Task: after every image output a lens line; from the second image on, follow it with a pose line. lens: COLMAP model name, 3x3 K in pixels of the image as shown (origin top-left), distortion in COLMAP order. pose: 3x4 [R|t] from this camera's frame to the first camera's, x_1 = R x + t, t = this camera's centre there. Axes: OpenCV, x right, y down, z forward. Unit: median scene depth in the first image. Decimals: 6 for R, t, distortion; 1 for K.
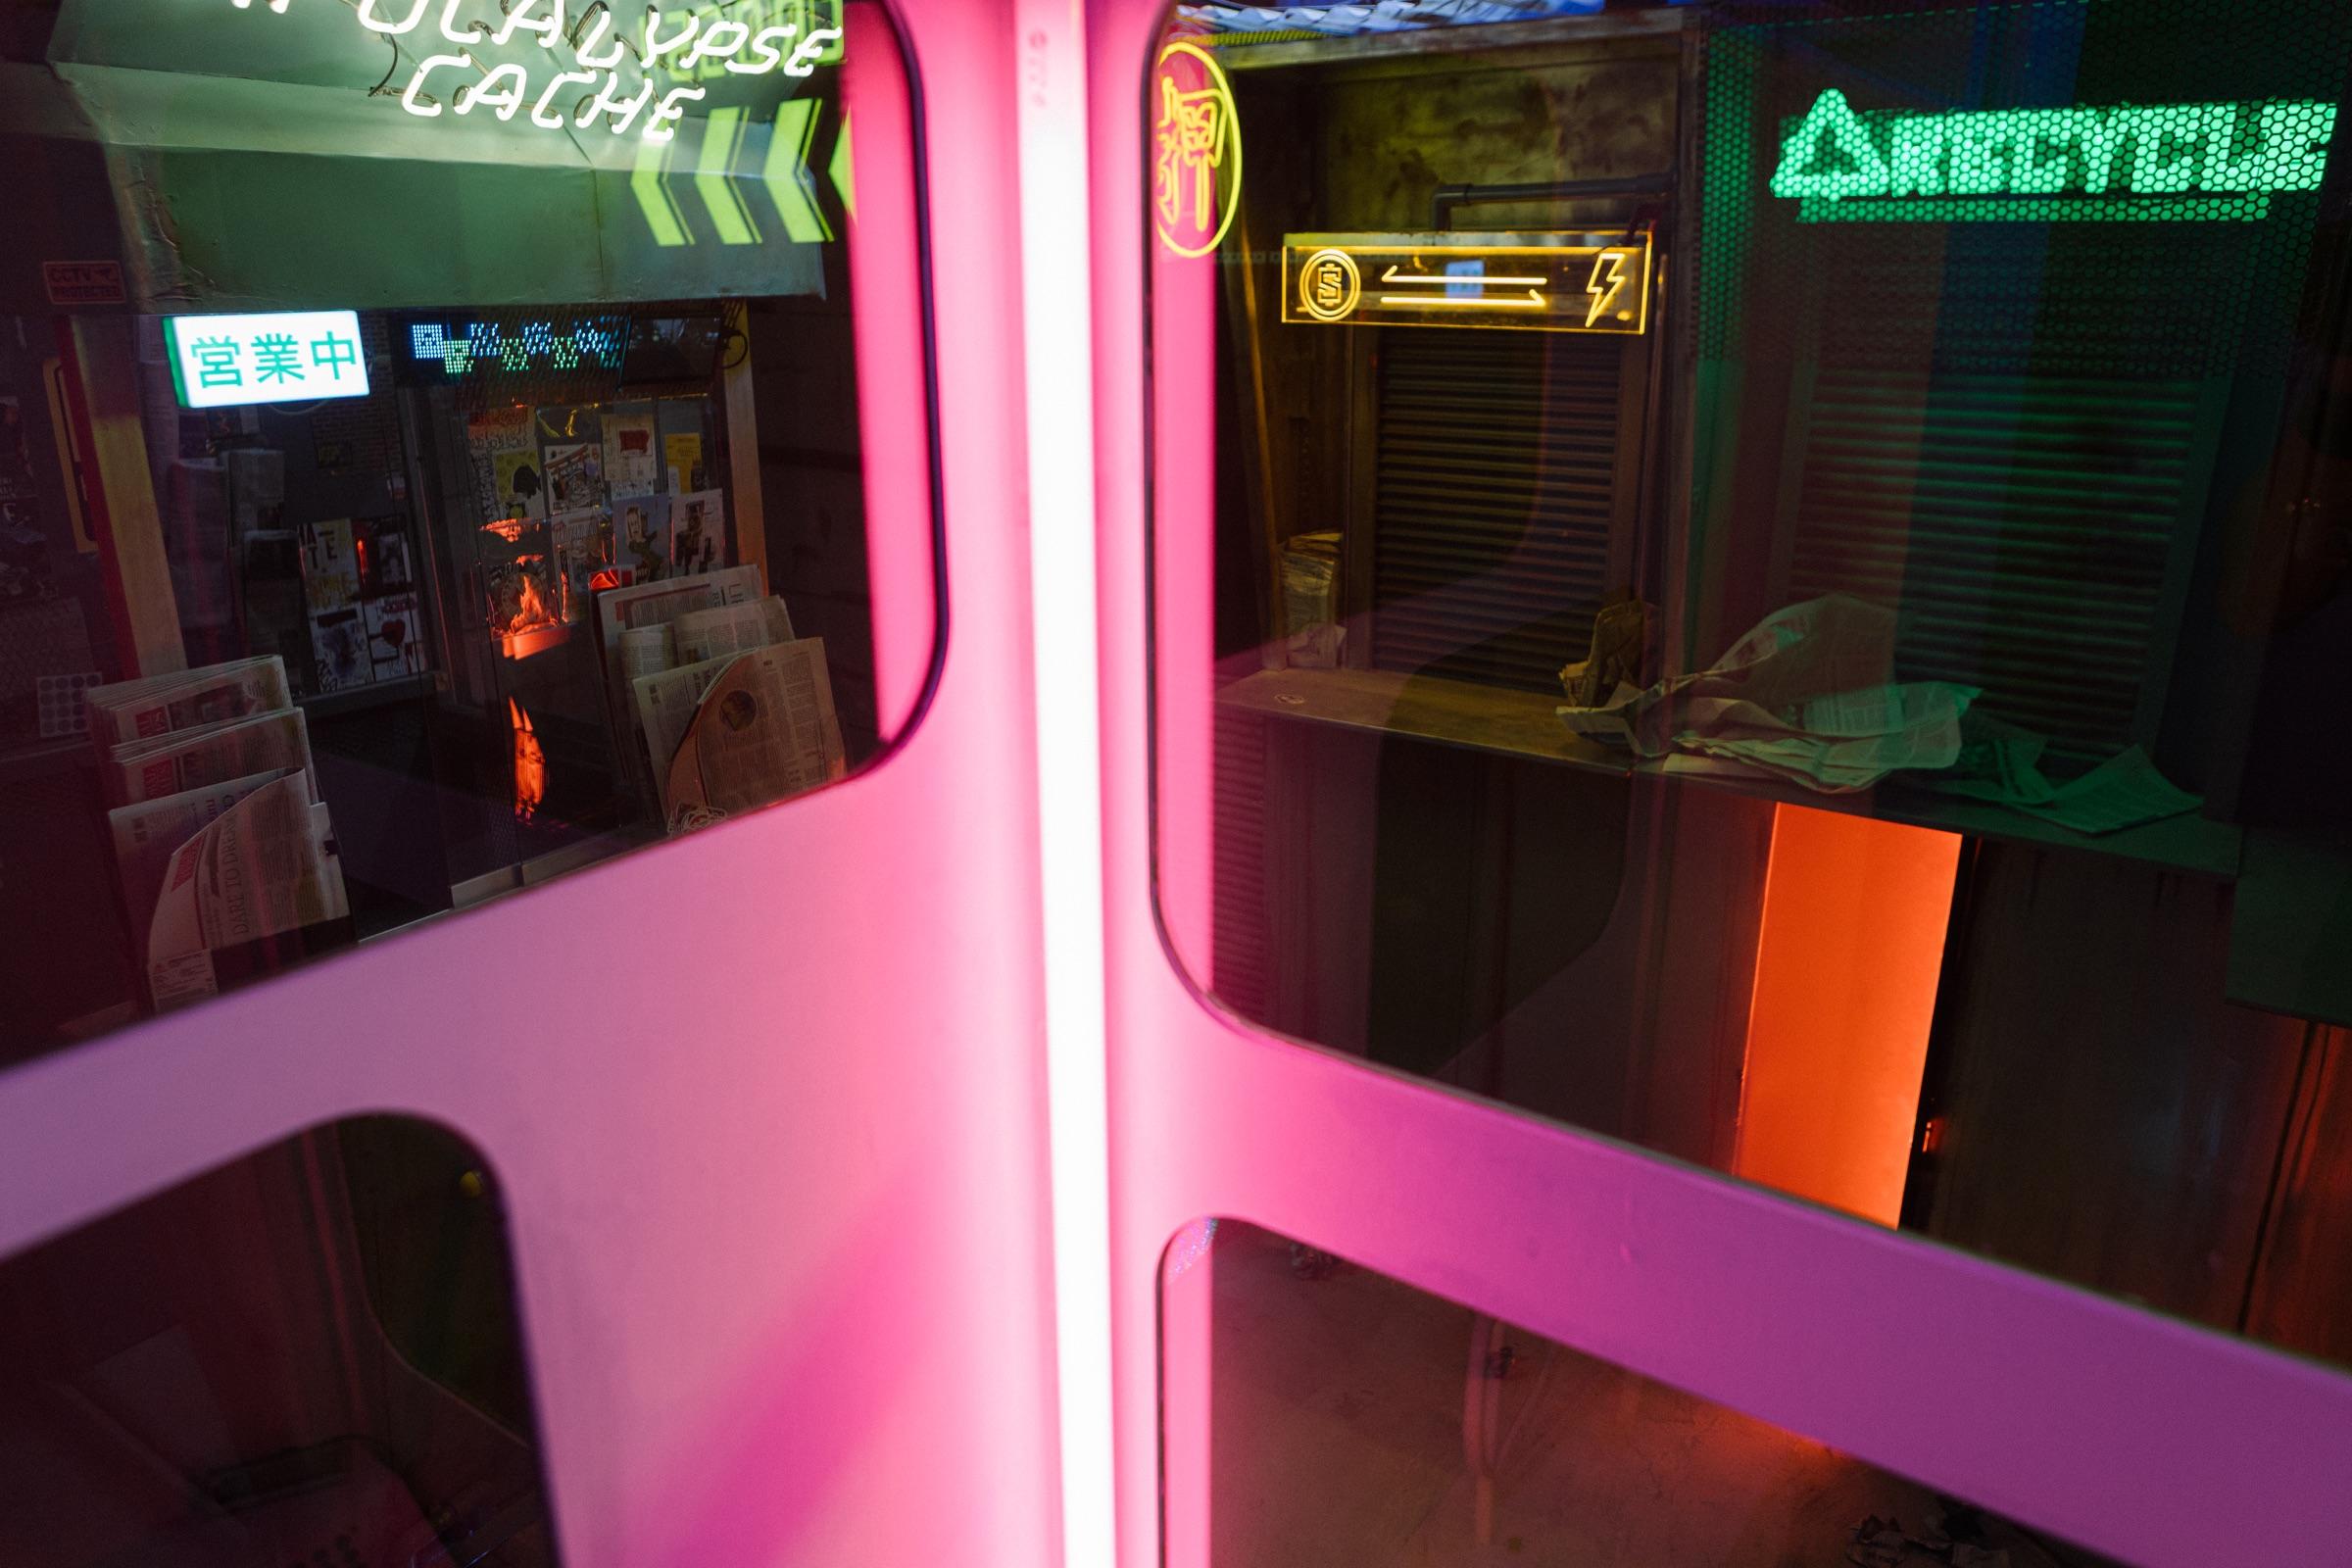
lens RADIAL K [[1607.4, 0, 1163.5], [0, 1607.4, 768.7], [0, 0, 1]] dist [-0.034938, 0.028756]
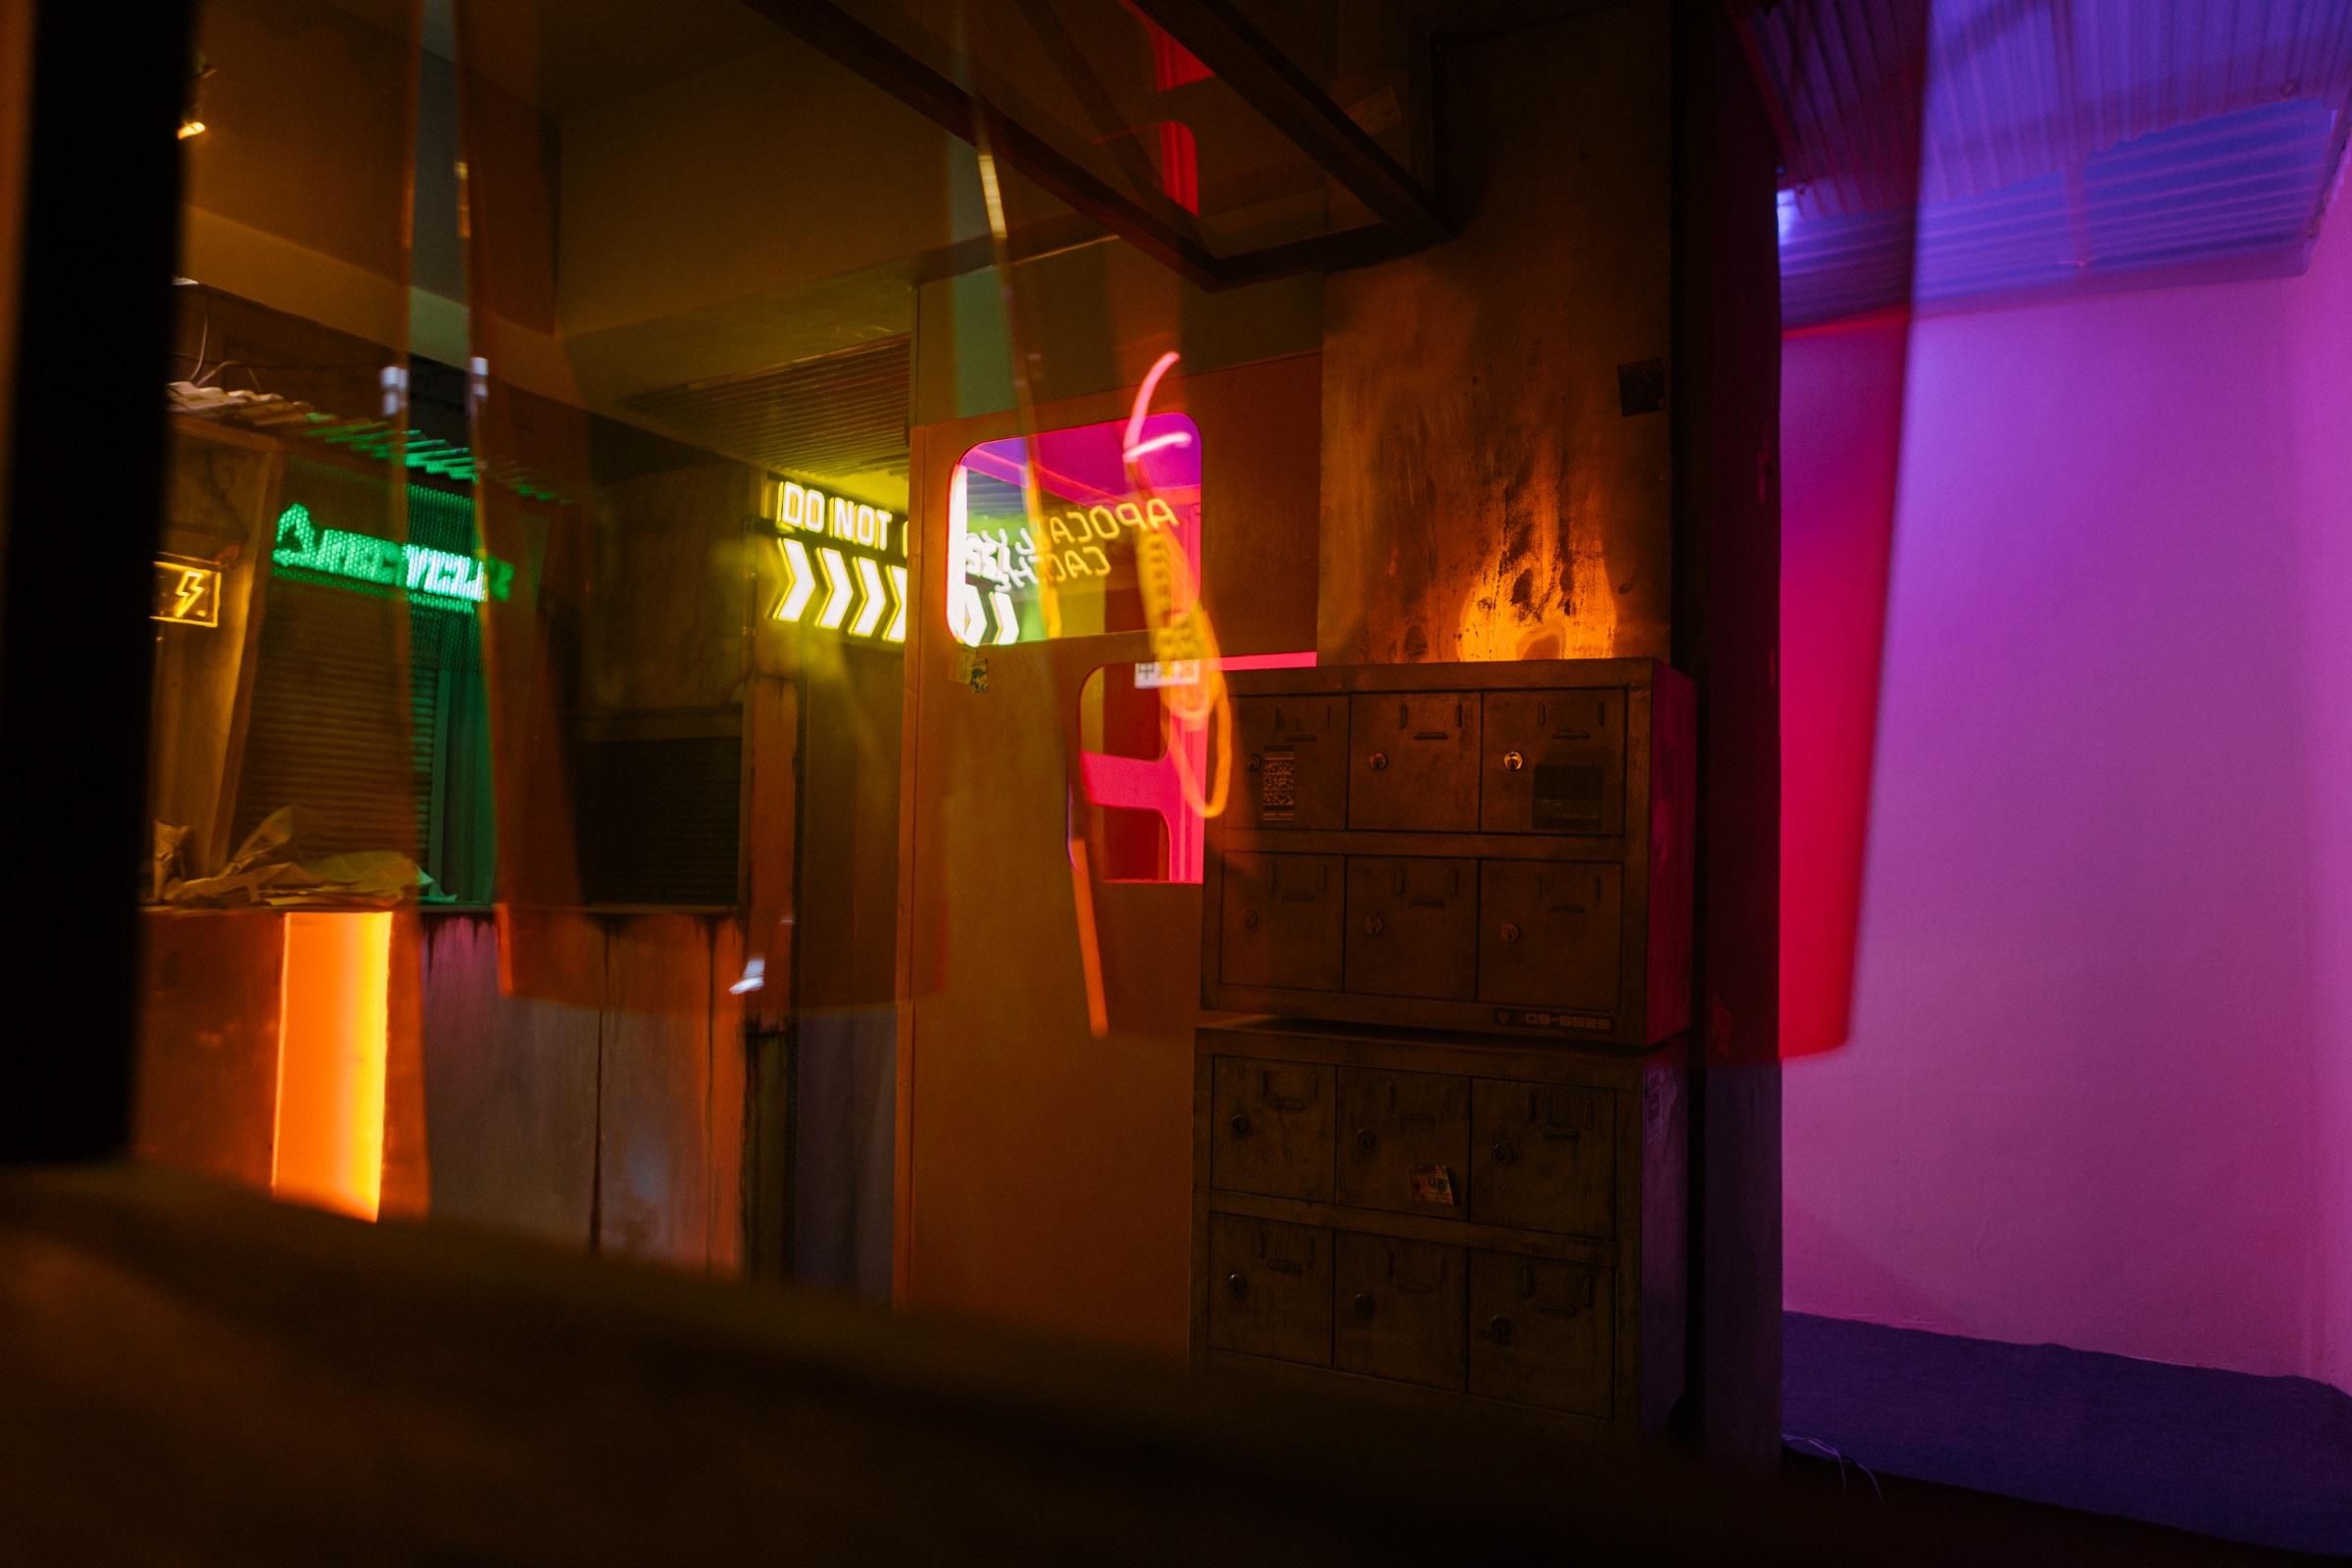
lens RADIAL K [[1607.4, 0, 1169.3], [0, 1607.4, 774.3], [0, 0, 1]] dist [-0.034938, 0.028756]
pose [[-0.076204, 0.068544, 0.994733, -1.251754], [0.288884, 0.956363, -0.043769, 0.186965], [-0.954327, 0.284027, -0.092680, 0.317057]]
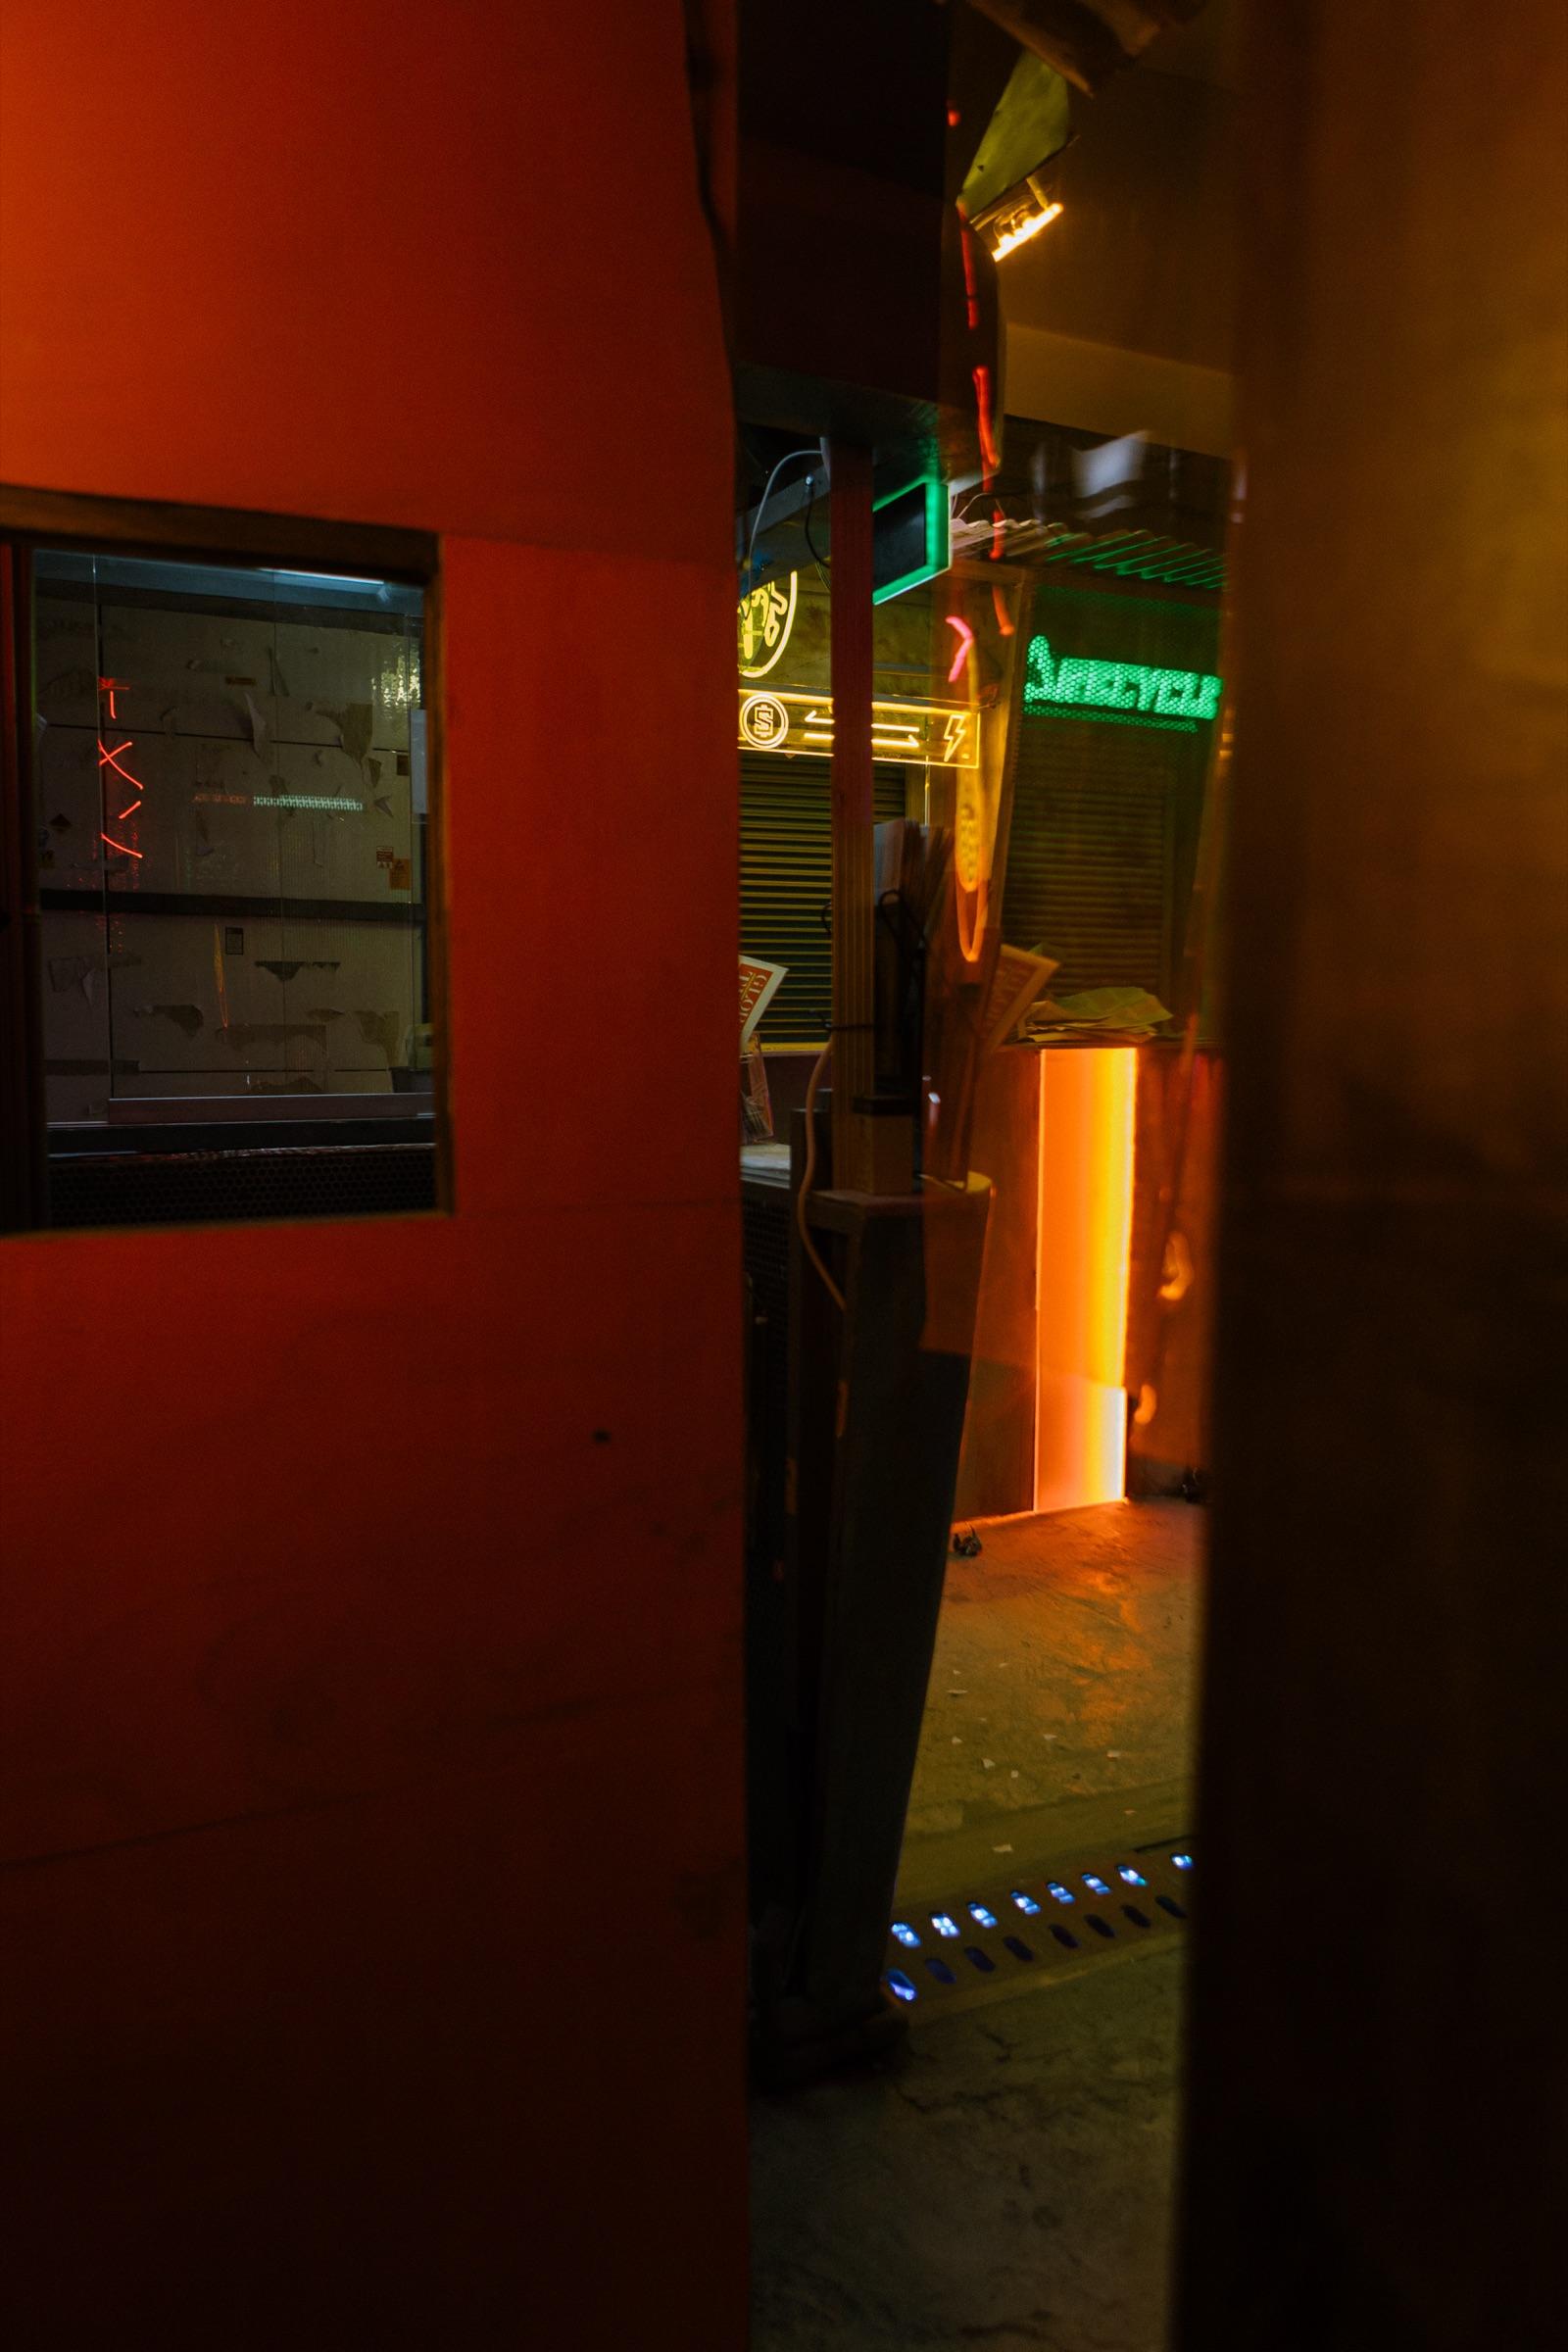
lens RADIAL K [[1703.0, 0, 780.5], [0, 1703.0, 1166.7], [0, 0, 1]] dist [-0.009294, 0.000403]
pose [[0.484623, -0.073735, 0.871610, -1.242012], [0.260050, 0.963533, -0.063079, 0.150803], [-0.835174, 0.257232, 0.486124, 0.458713]]
